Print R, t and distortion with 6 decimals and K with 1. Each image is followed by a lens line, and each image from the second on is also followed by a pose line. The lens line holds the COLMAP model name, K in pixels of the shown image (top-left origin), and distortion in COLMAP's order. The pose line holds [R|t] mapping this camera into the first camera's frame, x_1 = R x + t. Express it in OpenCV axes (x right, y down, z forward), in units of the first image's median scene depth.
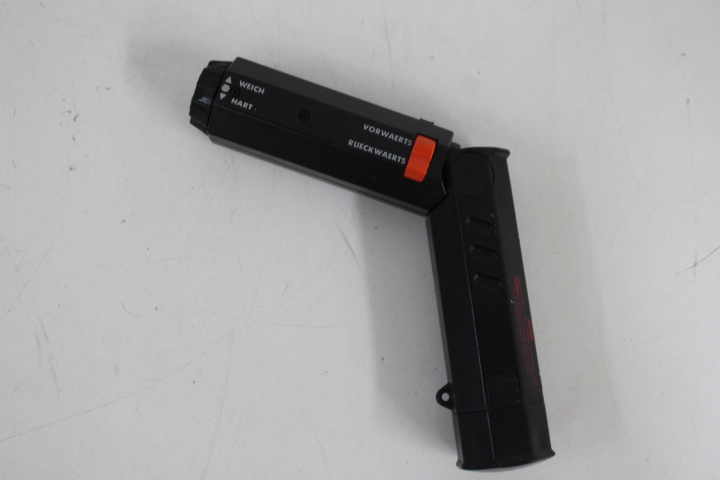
lens RADIAL K [[905.4, 0, 359.9], [0, 905.4, 238.9], [0, 0, 1]] dist [-0.039469, 0.000000]
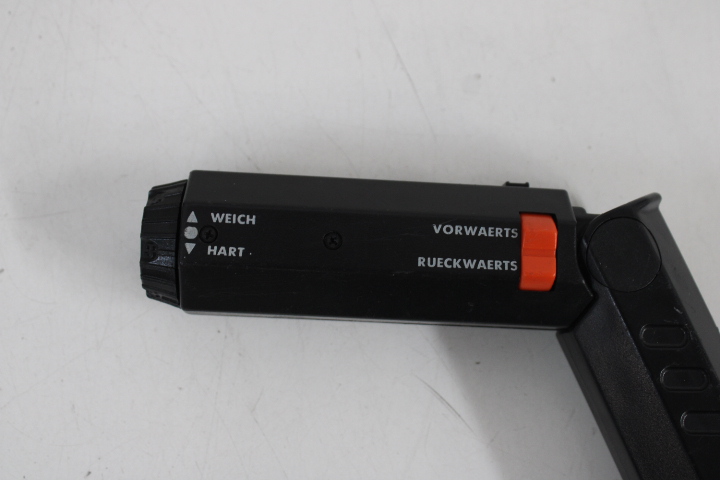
lens RADIAL K [[905.4, 0, 361.1], [0, 905.4, 242.5], [0, 0, 1]] dist [-0.039469, 0.000000]
pose [[0.957146, -0.285406, 0.049135, -0.073060], [0.284259, 0.958306, 0.029091, -0.145846], [-0.055389, -0.013877, 0.998368, 0.404359]]
